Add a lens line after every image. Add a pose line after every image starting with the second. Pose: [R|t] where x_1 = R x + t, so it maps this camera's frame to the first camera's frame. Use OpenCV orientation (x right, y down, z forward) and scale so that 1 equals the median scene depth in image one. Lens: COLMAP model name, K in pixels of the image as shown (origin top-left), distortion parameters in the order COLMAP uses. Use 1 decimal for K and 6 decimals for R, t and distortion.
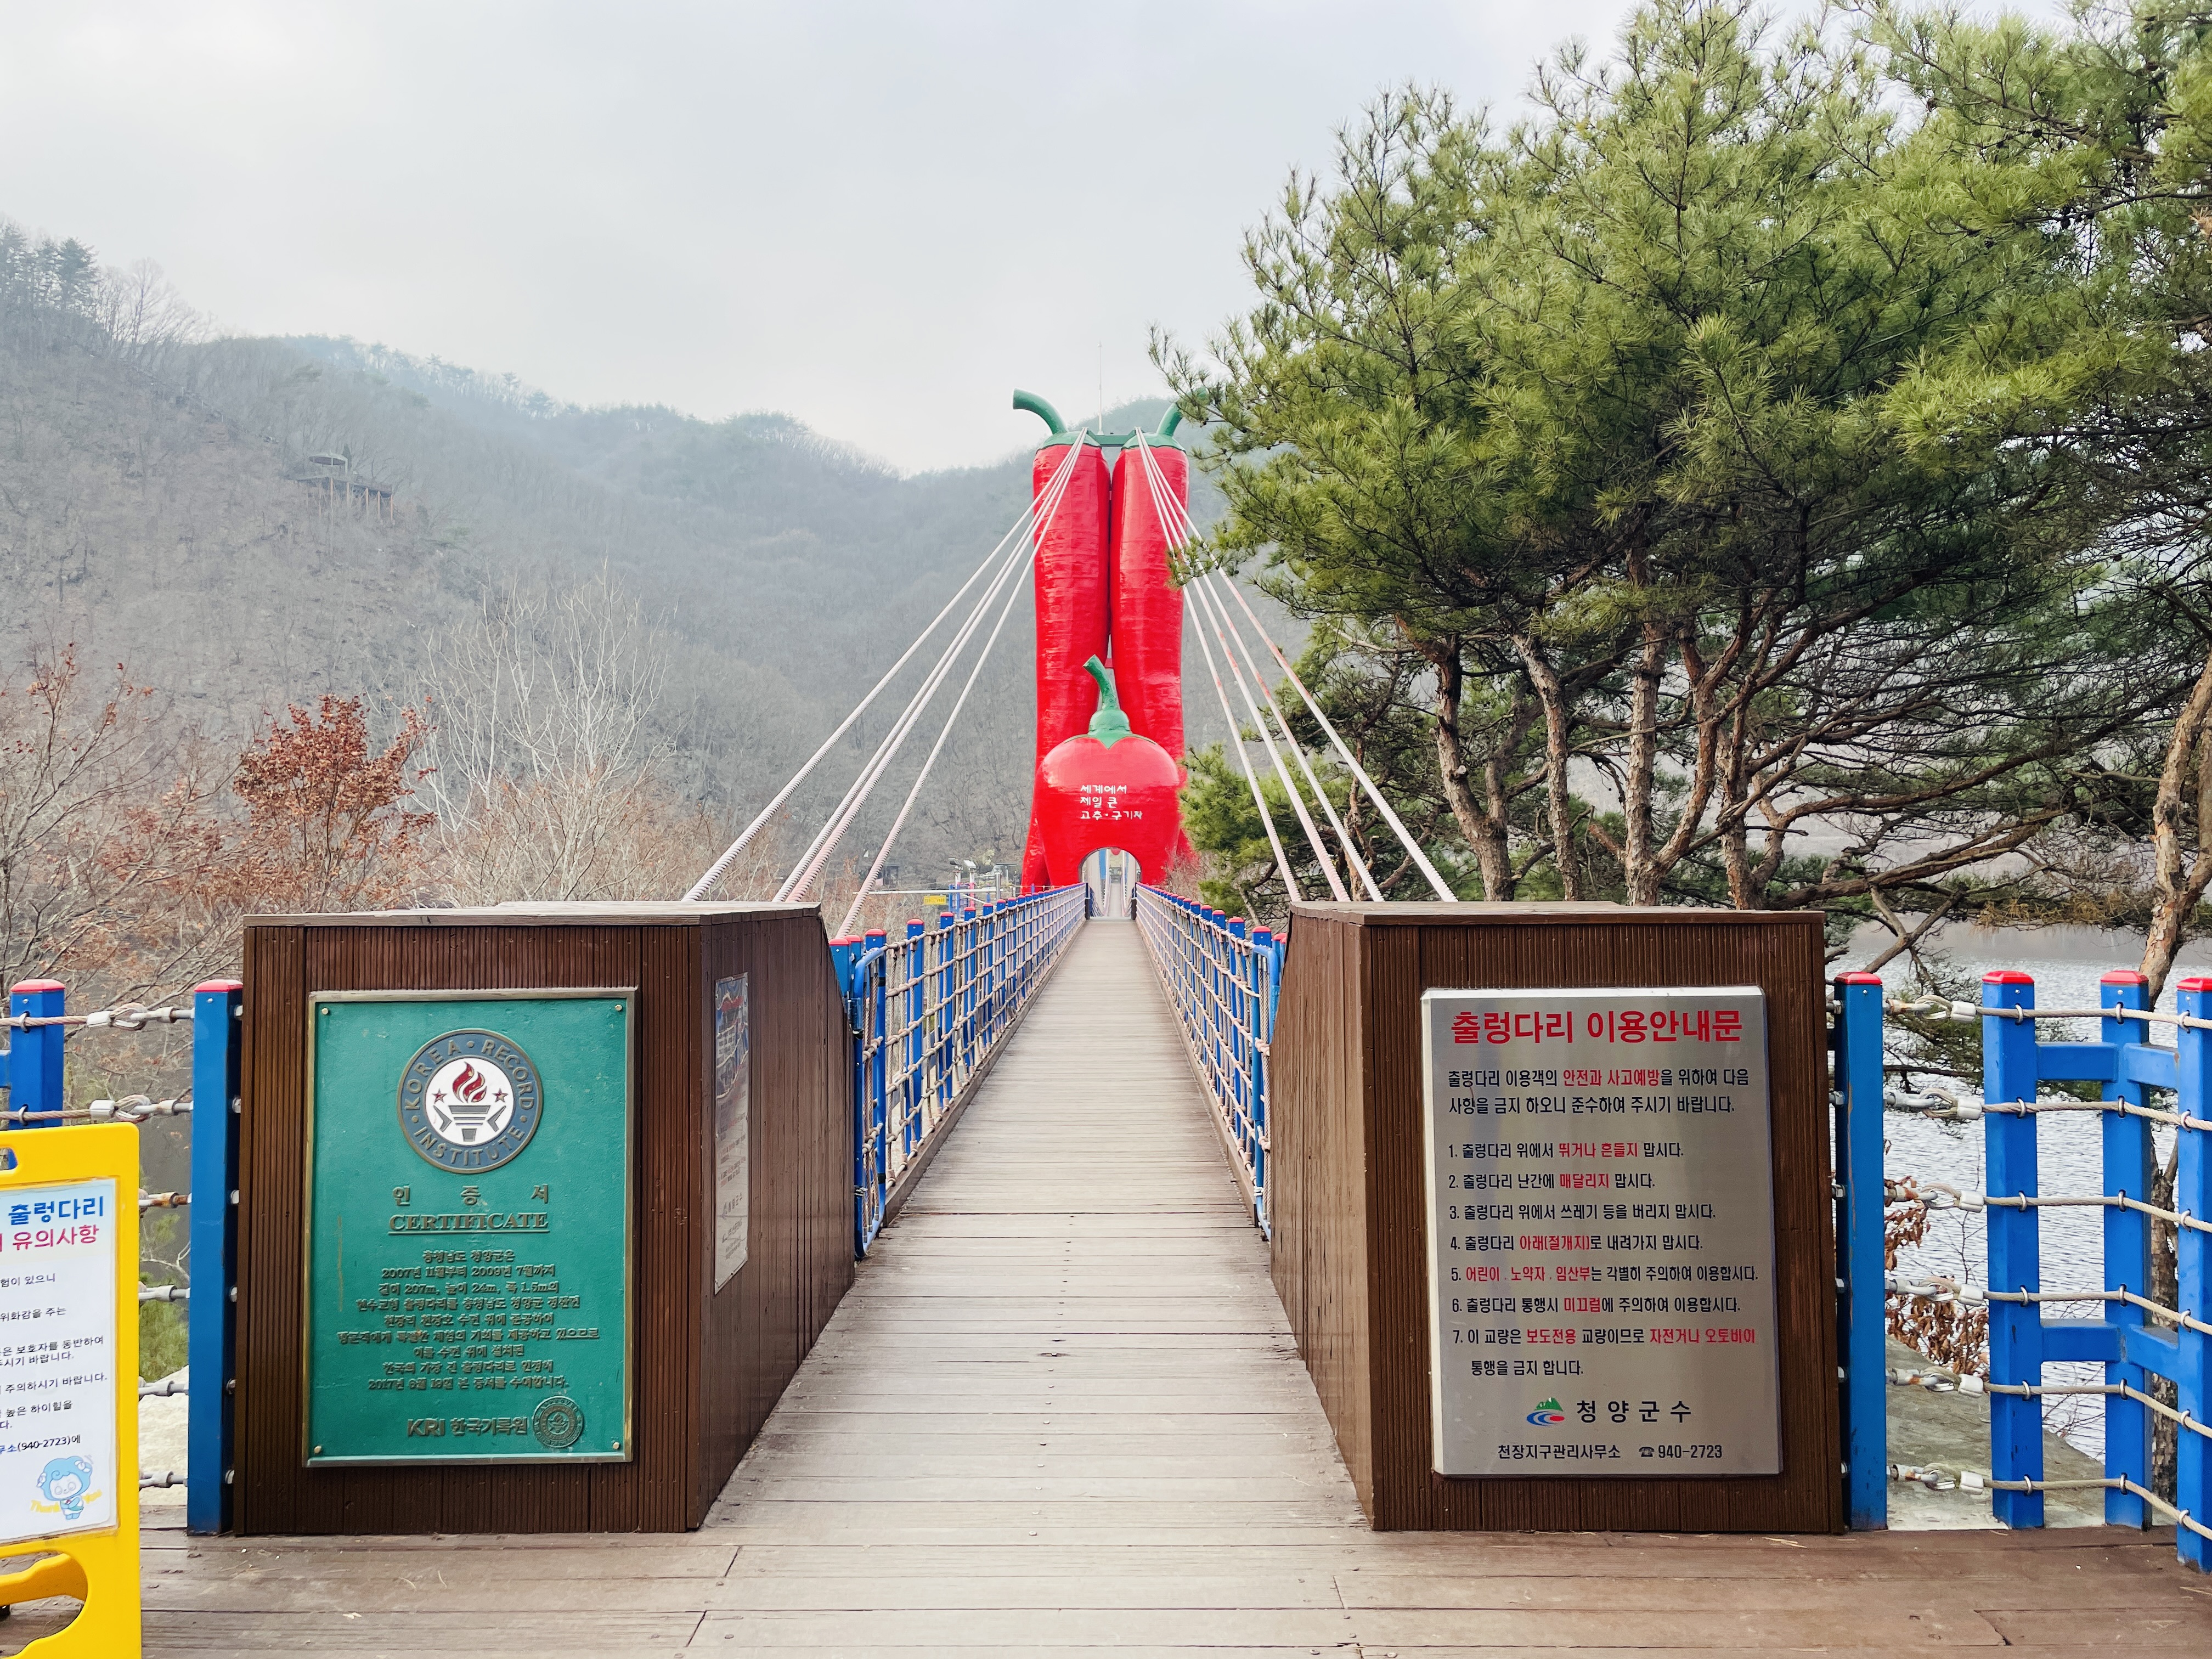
lens RADIAL K [[1668.3, 0, 1106.0], [0, 1668.3, 829.5], [0, 0, 1]] dist [0.001908, -0.002329]
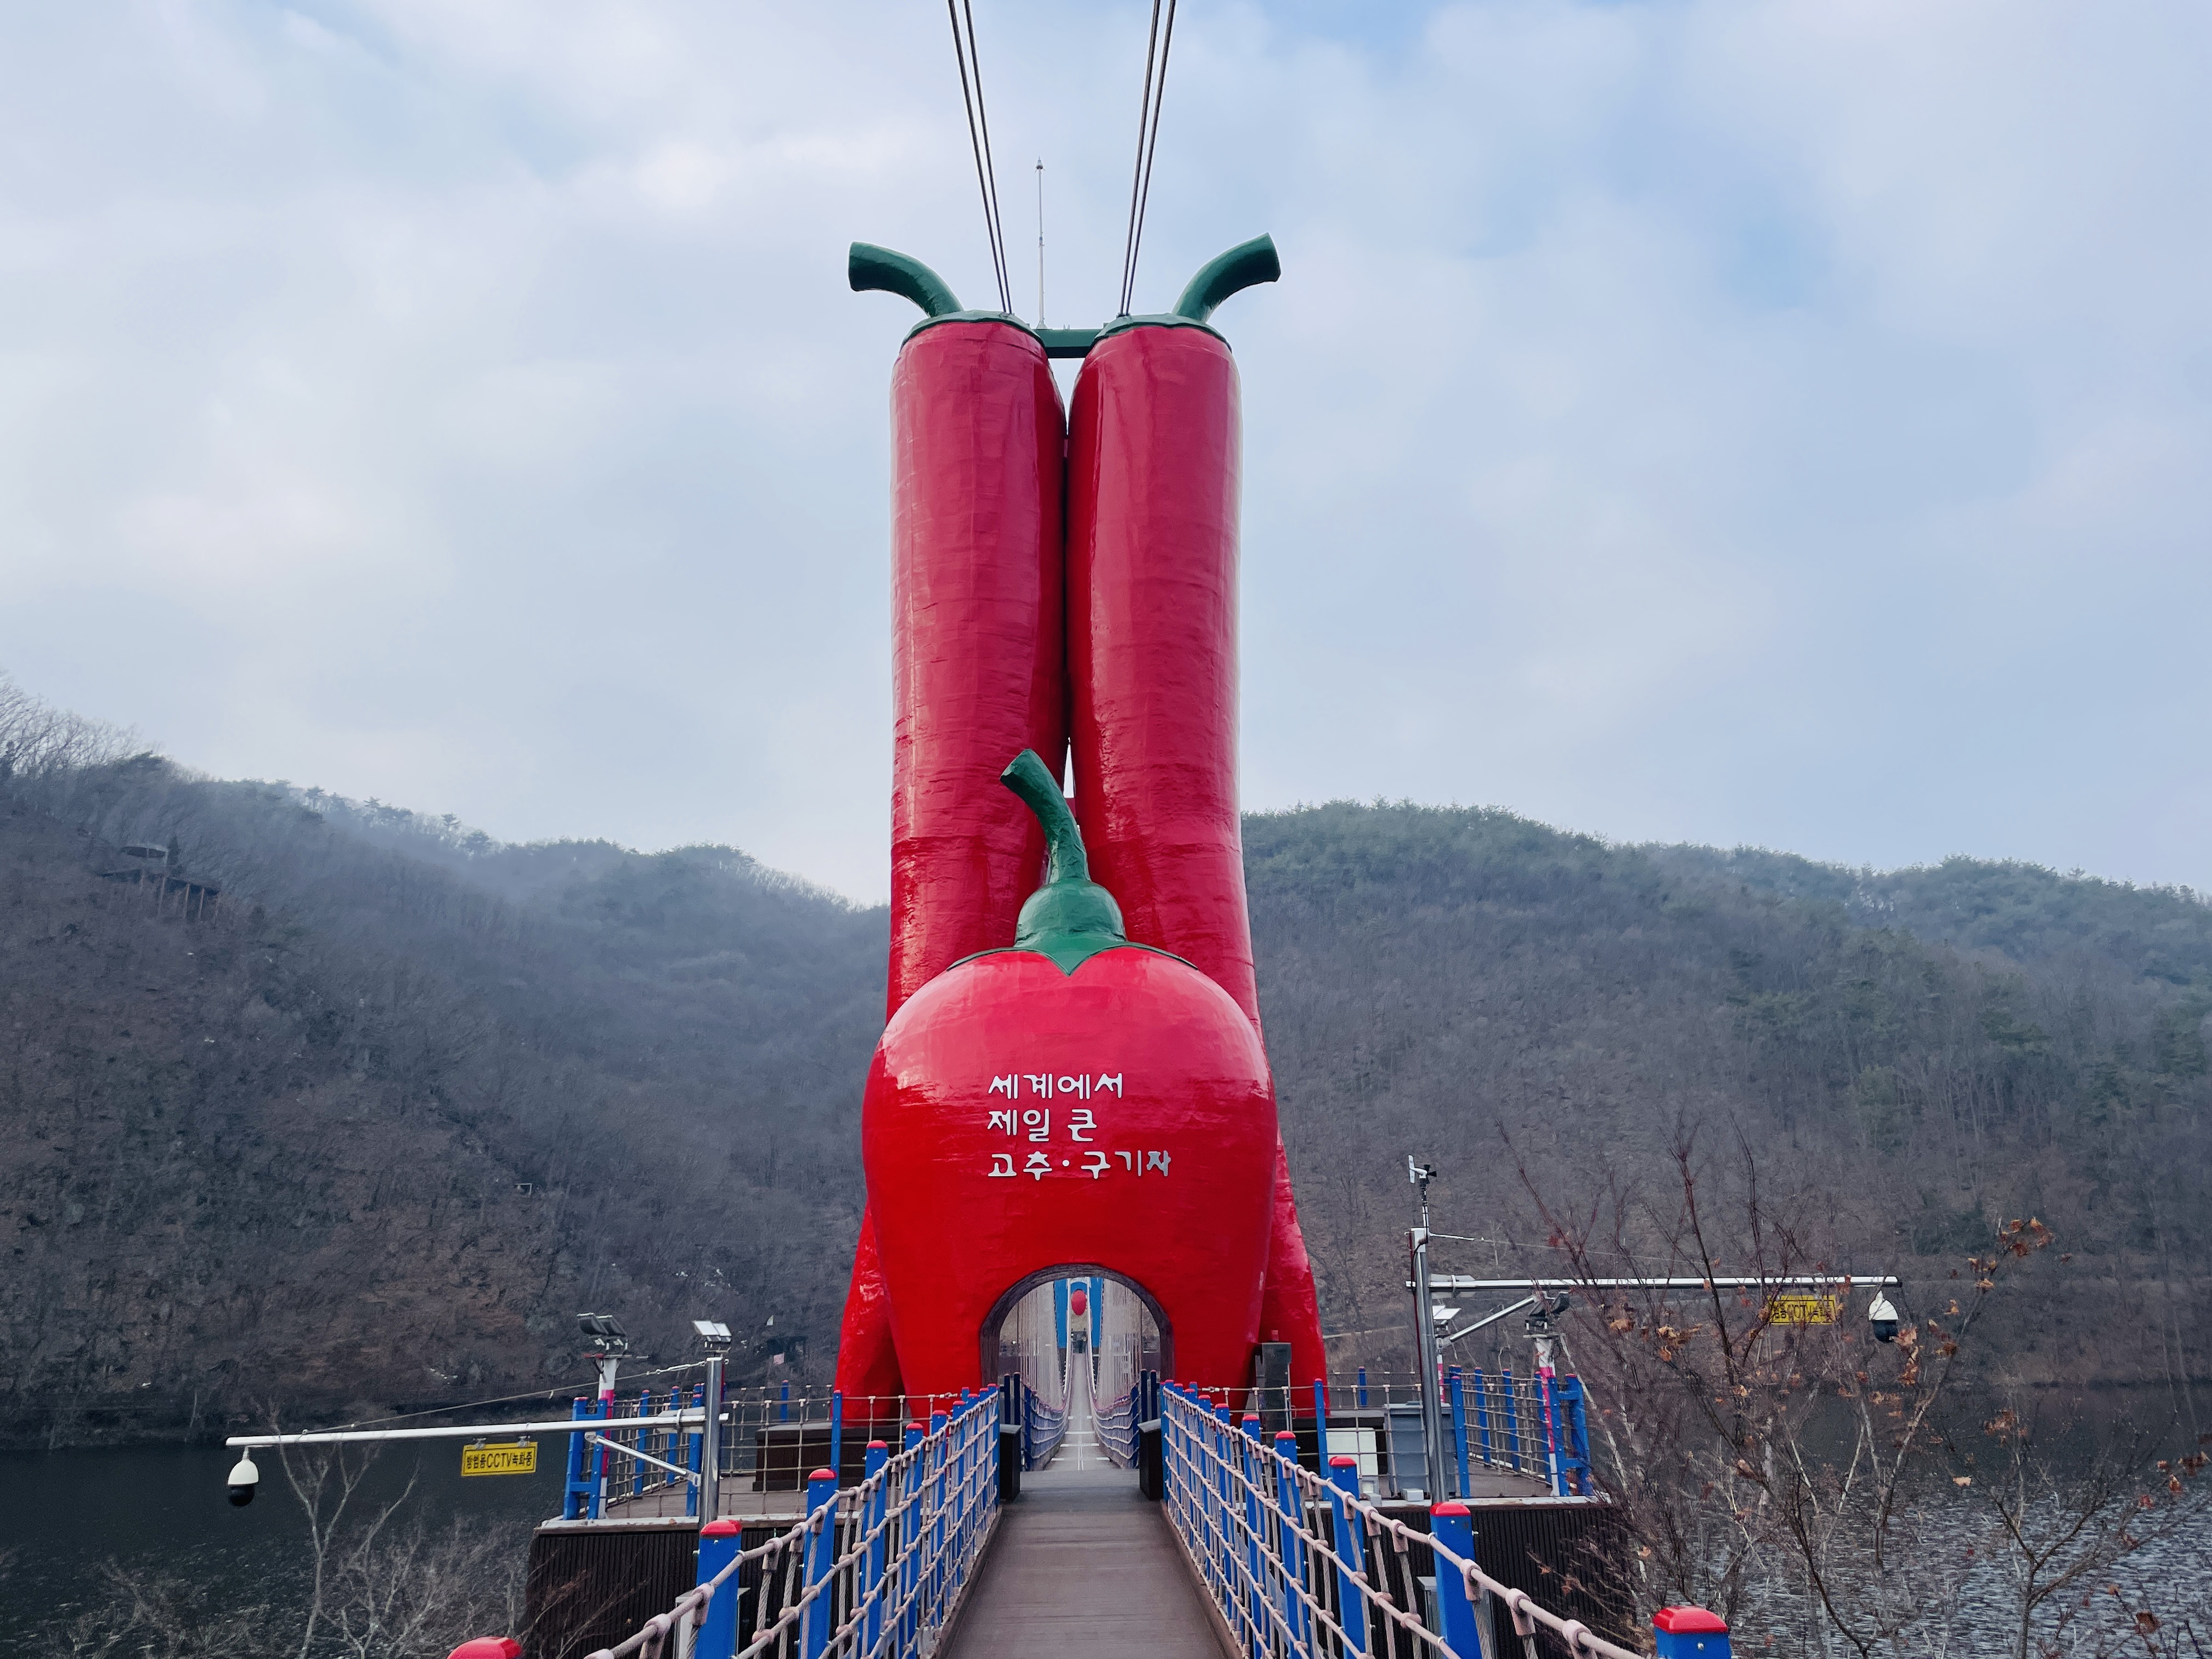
lens RADIAL K [[1592.4, 0, 1106.0], [0, 1592.4, 829.5], [0, 0, 1]] dist [0.102113, -0.115880]
pose [[0.999555, -0.010275, 0.028014, 0.000065], [0.017597, 0.961191, -0.275321, 0.004852], [-0.024098, 0.275692, 0.960944, 0.208506]]
